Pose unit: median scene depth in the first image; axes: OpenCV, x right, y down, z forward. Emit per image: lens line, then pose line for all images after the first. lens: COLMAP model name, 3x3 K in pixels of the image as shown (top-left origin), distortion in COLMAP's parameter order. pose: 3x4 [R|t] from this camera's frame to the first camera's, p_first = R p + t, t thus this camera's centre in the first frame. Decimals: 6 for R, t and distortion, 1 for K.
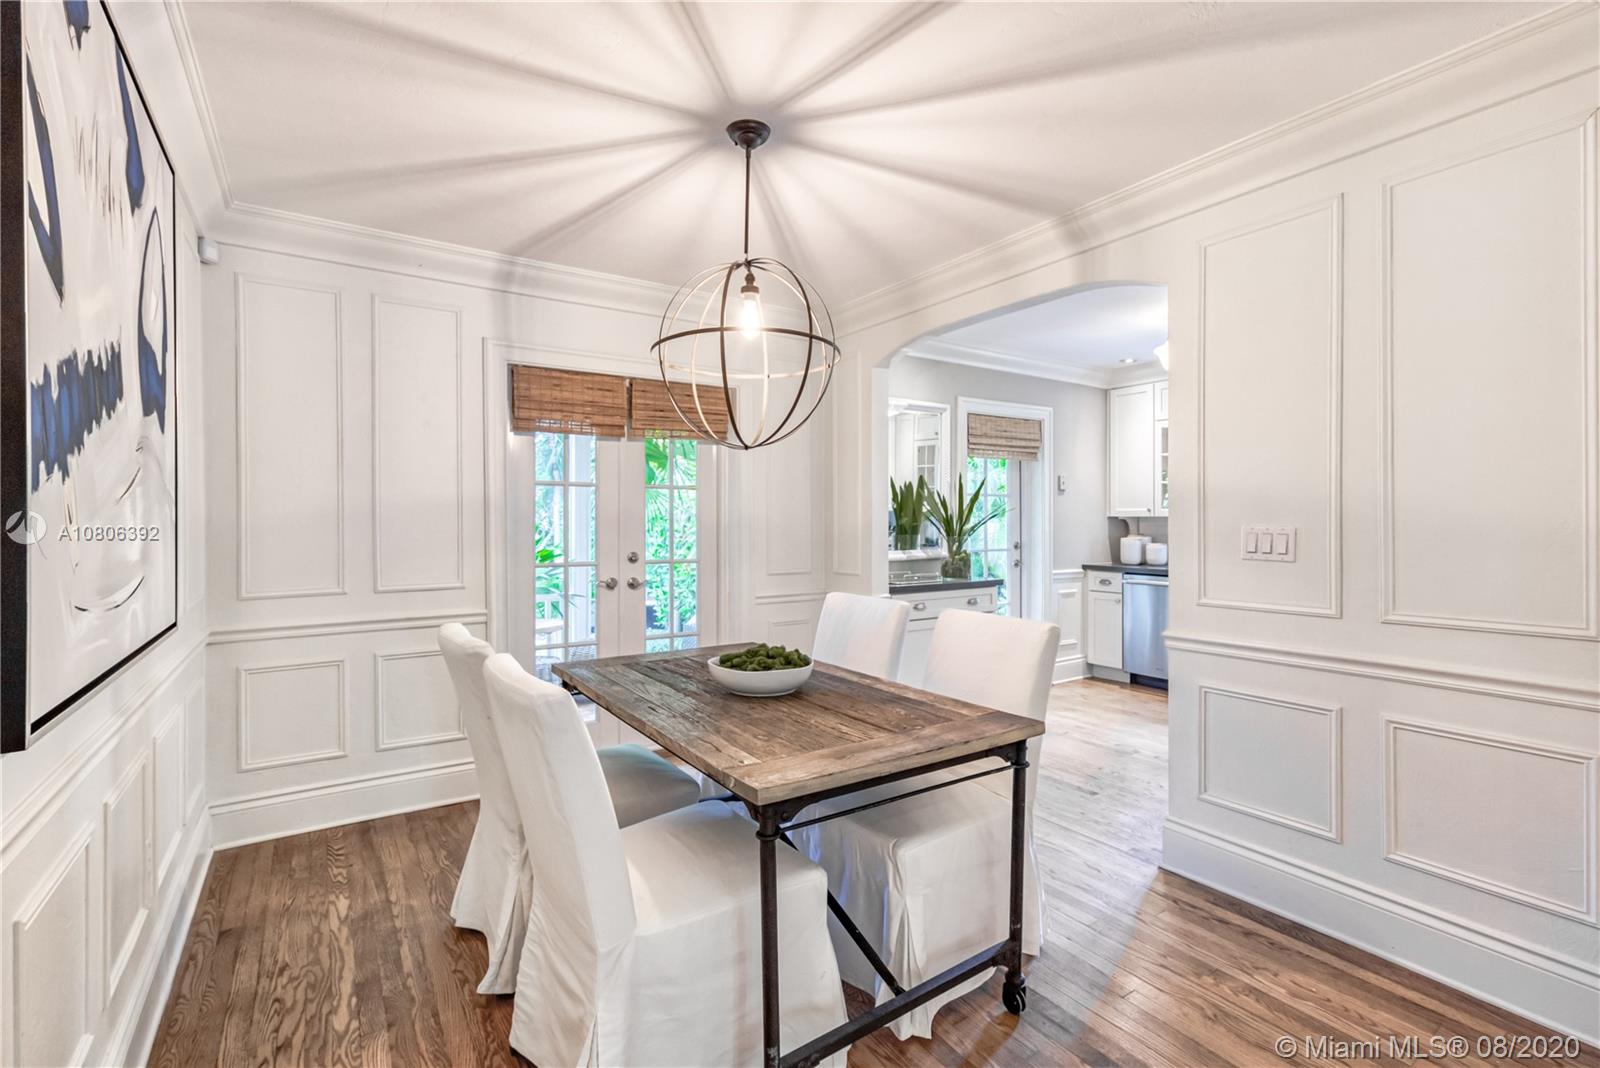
lens RADIAL K [[728.2, 0, 795.7], [0, 728.2, 524.3], [0, 0, 1]] dist [-0.014599, 0.018804]
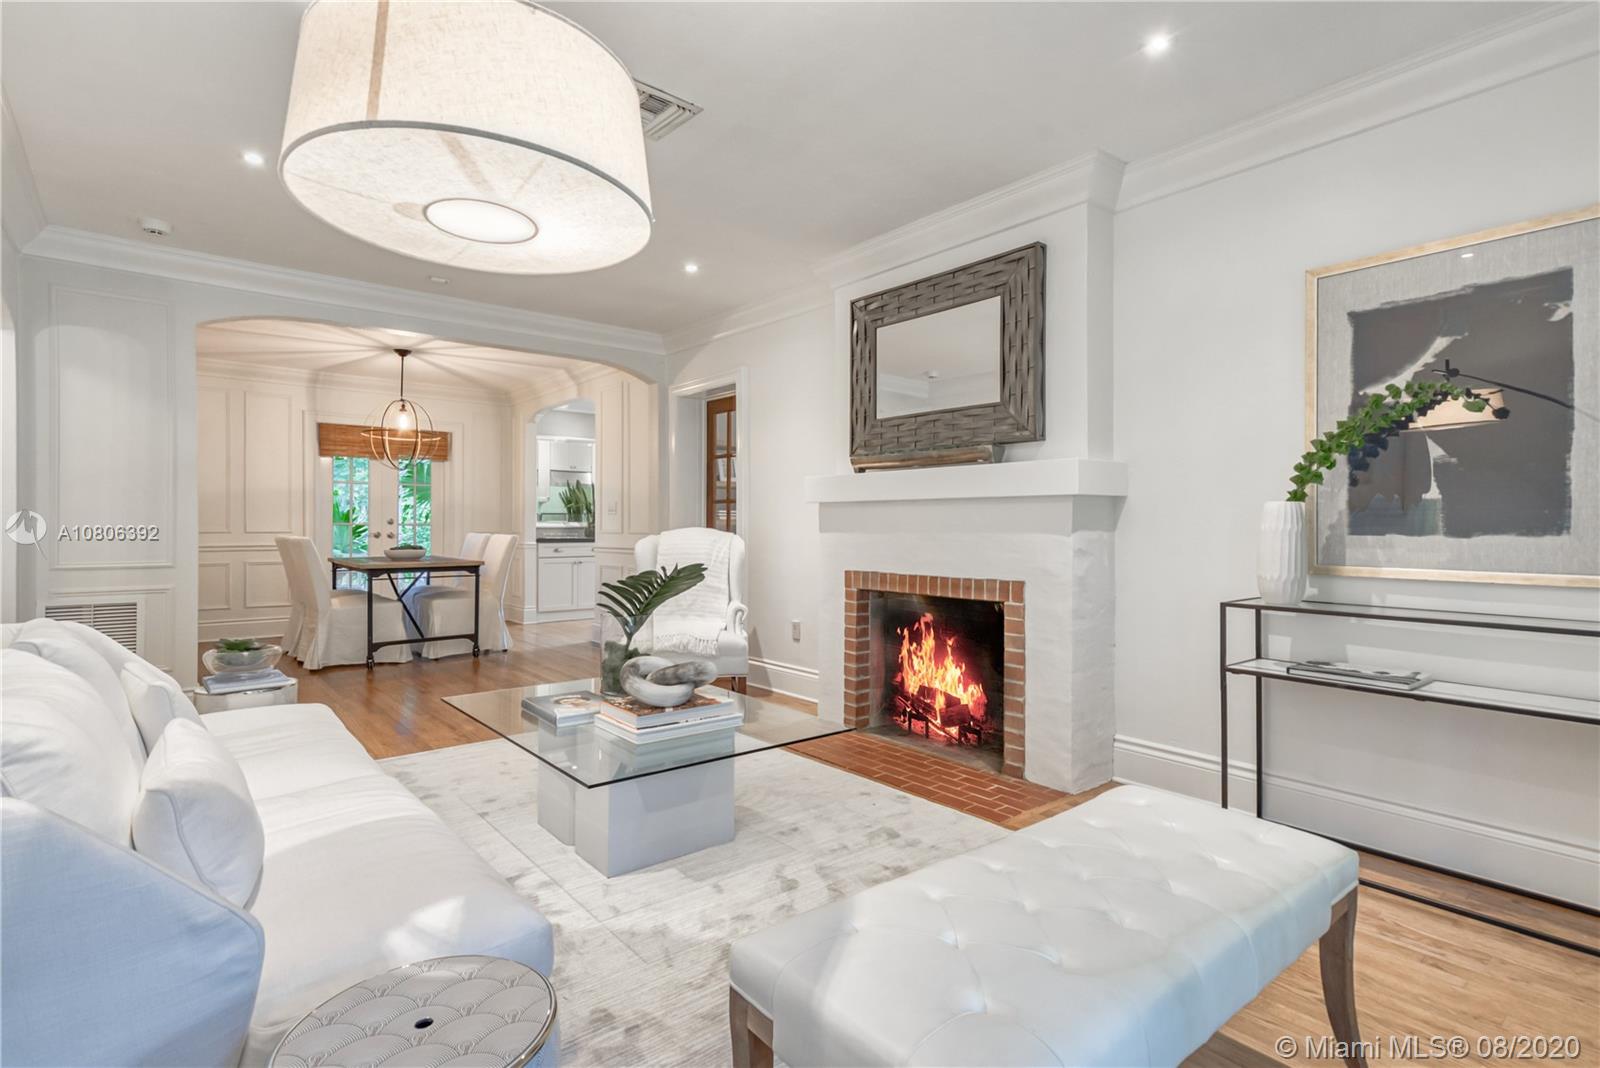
lens RADIAL K [[795.0, 0, 800.3], [0, 795.0, 523.4], [0, 0, 1]] dist [0.017568, 0.000294]
pose [[0.994591, 0.003600, 0.103803, 0.743239], [-0.002939, 0.999974, -0.006519, 0.072490], [-0.103824, 0.006178, 0.994577, -1.410767]]
